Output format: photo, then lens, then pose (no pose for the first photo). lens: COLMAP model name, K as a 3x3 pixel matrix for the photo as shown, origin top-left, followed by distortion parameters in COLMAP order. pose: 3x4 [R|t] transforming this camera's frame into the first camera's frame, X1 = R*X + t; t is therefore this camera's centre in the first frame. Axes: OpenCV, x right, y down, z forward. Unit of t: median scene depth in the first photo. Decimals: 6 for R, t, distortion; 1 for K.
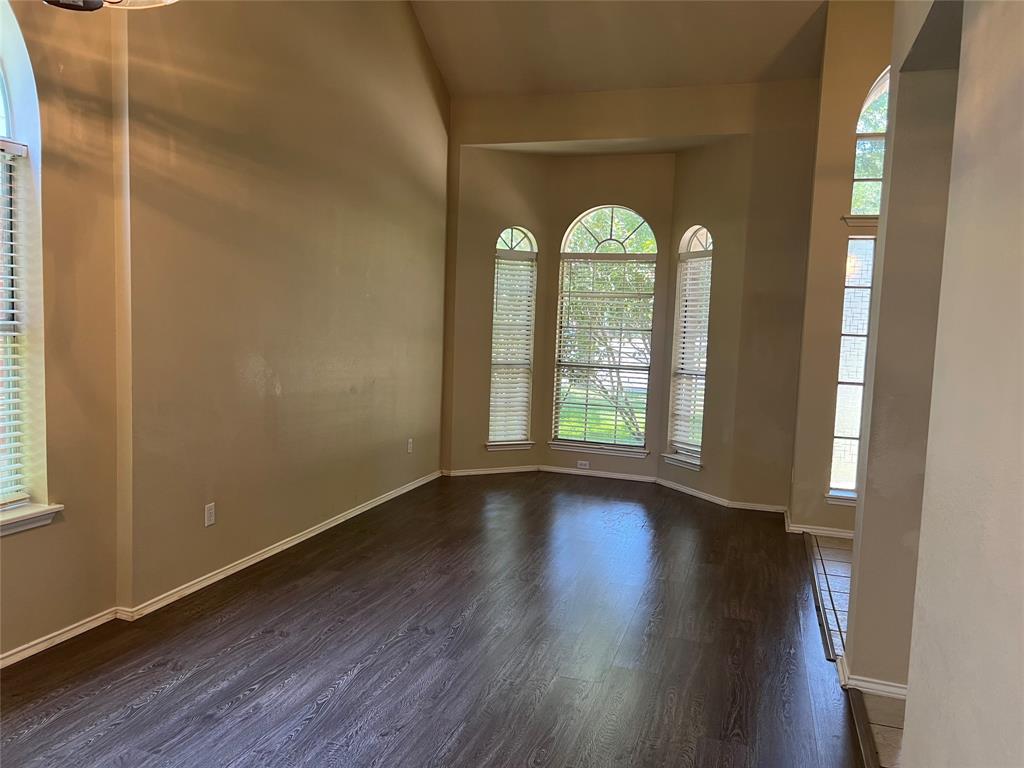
lens RADIAL K [[754.8, 0, 487.1], [0, 754.8, 377.8], [0, 0, 1]] dist [0.056934, -0.082228]
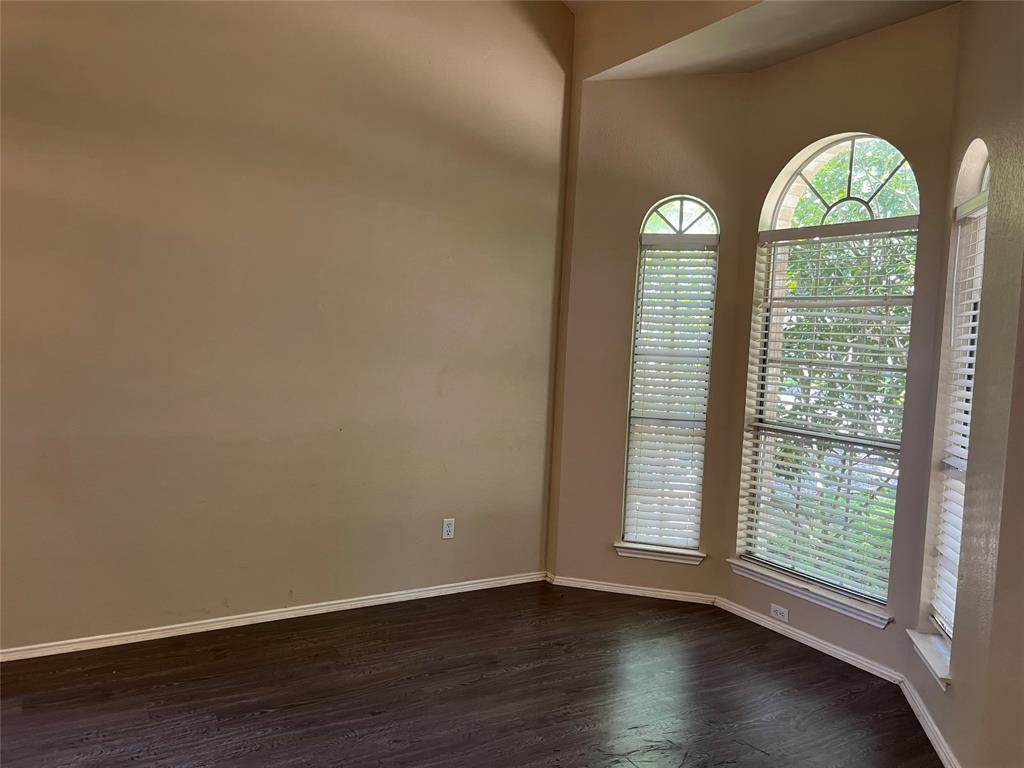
lens RADIAL K [[754.8, 0, 487.1], [0, 754.8, 377.8], [0, 0, 1]] dist [0.056934, -0.082228]
pose [[0.767955, 0.033493, -0.639627, 0.315814], [-0.068330, 0.997217, -0.029821, -0.023858], [0.636848, 0.066607, 0.768107, 0.439127]]
